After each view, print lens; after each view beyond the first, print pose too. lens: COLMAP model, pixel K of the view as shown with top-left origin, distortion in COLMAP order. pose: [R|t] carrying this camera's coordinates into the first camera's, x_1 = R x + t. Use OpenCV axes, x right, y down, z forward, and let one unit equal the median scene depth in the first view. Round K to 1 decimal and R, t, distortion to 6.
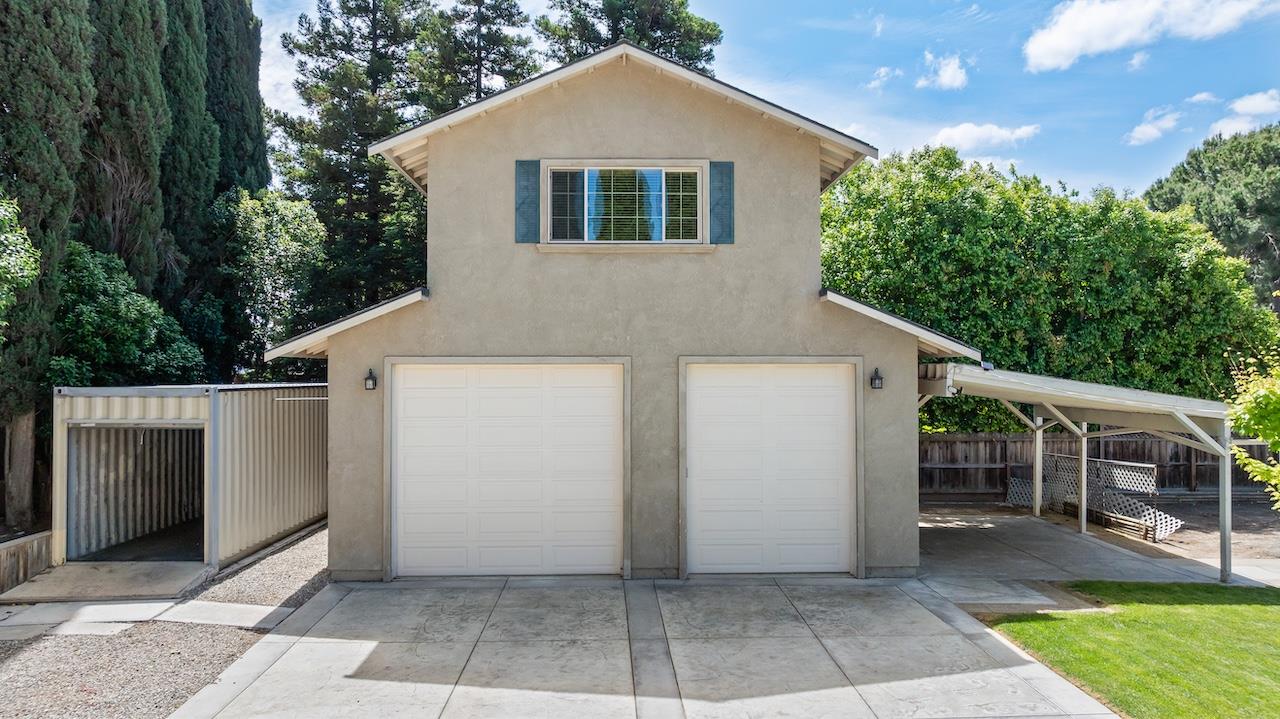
lens RADIAL K [[869.4, 0, 606.8], [0, 869.4, 364.0], [0, 0, 1]] dist [-0.044705, 0.079861]
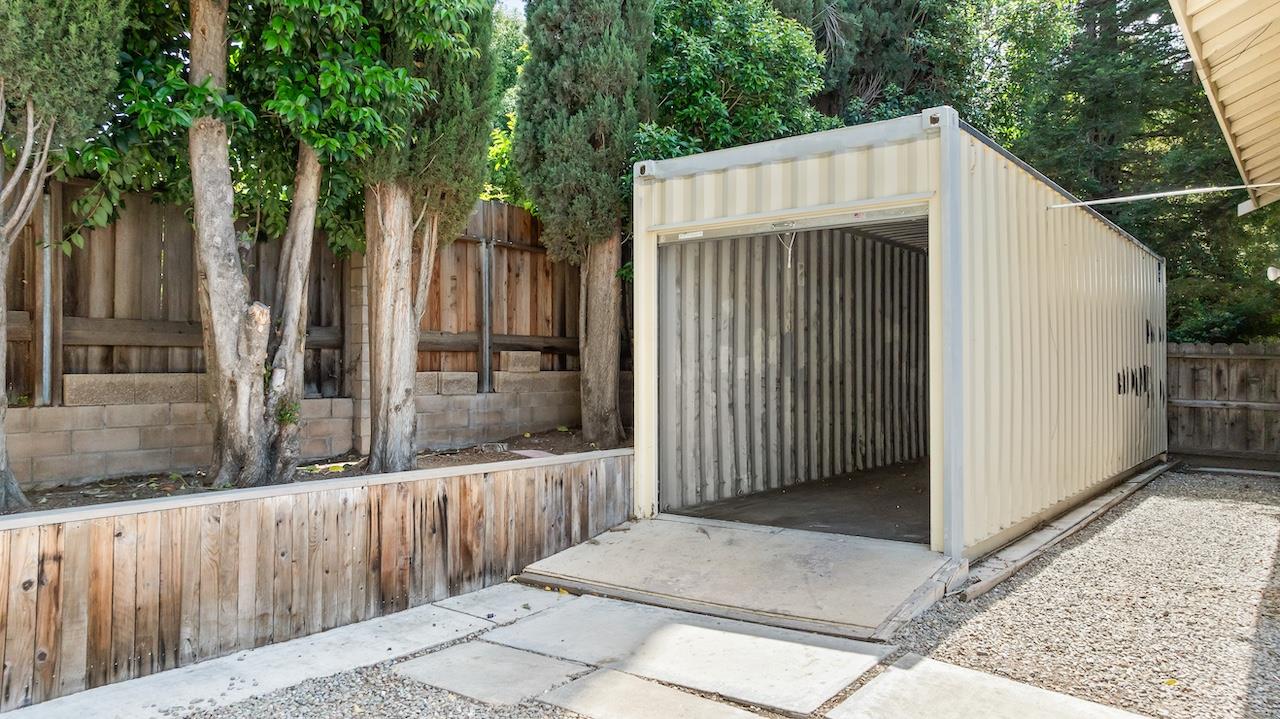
lens RADIAL K [[902.6, 0, 640.0], [0, 902.6, 359.5], [0, 0, 1]] dist [-0.039789, 0.046316]
pose [[0.787230, -0.005679, -0.616633, -0.296023], [0.009693, 0.999948, 0.003166, 0.131490], [0.616583, -0.008470, 0.787244, 0.555293]]
